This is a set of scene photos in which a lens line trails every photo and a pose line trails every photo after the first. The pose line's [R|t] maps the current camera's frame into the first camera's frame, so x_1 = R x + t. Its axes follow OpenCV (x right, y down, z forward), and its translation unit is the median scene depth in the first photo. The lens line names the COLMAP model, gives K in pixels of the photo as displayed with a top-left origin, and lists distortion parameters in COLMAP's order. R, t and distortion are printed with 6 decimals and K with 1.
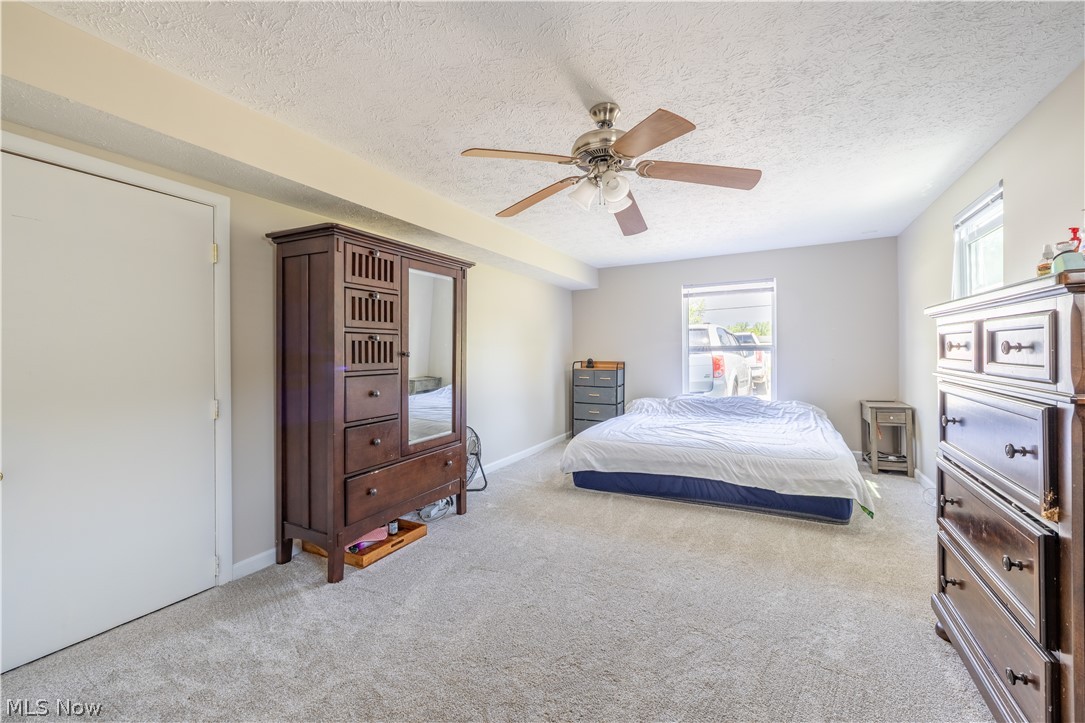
lens RADIAL K [[455.6, 0, 546.9], [0, 455.6, 353.9], [0, 0, 1]] dist [0.000415, 0.001435]
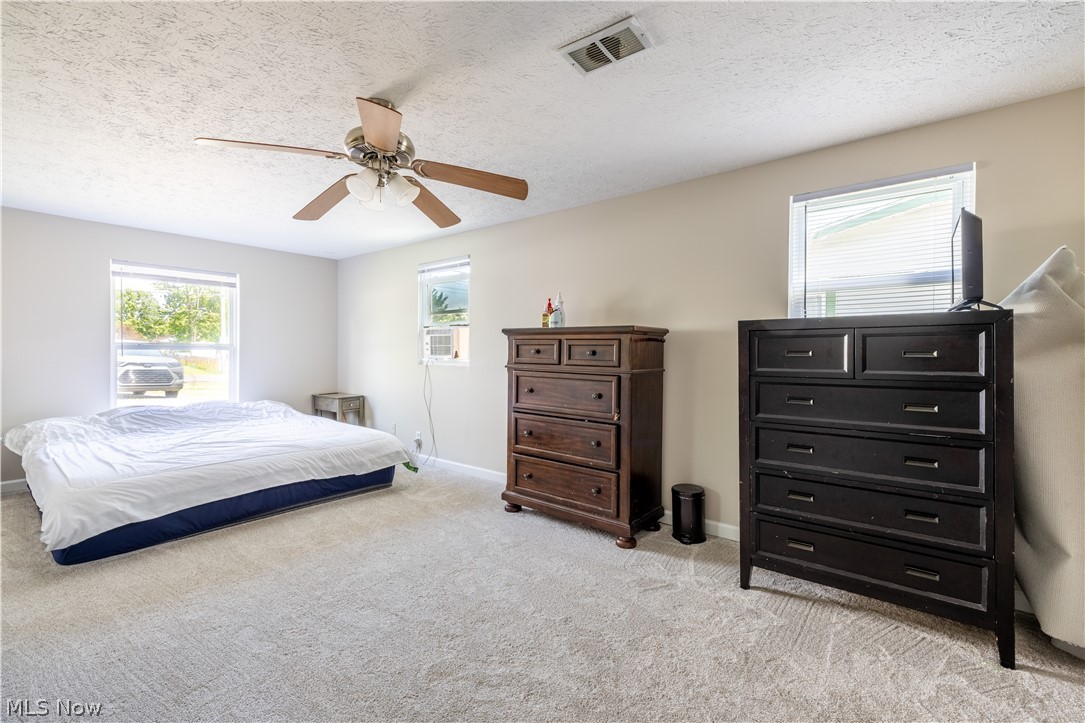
lens RADIAL K [[455.6, 0, 545.6], [0, 455.6, 354.6], [0, 0, 1]] dist [0.000415, 0.001435]
pose [[0.196392, 0.007830, 0.980494, -0.516516], [-0.008473, 0.999944, -0.006288, 0.004474], [-0.980489, -0.007073, 0.196447, 0.304788]]
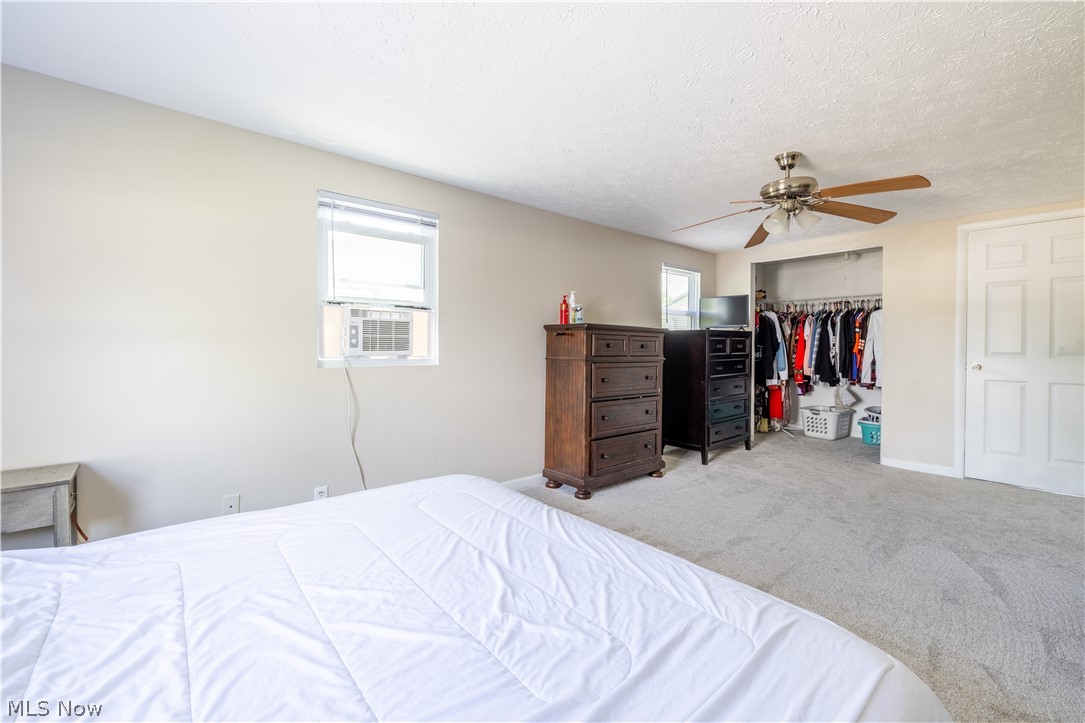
lens RADIAL K [[455.6, 0, 542.1], [0, 455.6, 360.4], [0, 0, 1]] dist [0.000415, 0.001435]
pose [[-0.917072, -0.007299, 0.398655, 0.175868], [0.004762, 0.999561, 0.029258, -0.005981], [-0.398693, 0.028730, -0.916634, 1.672274]]
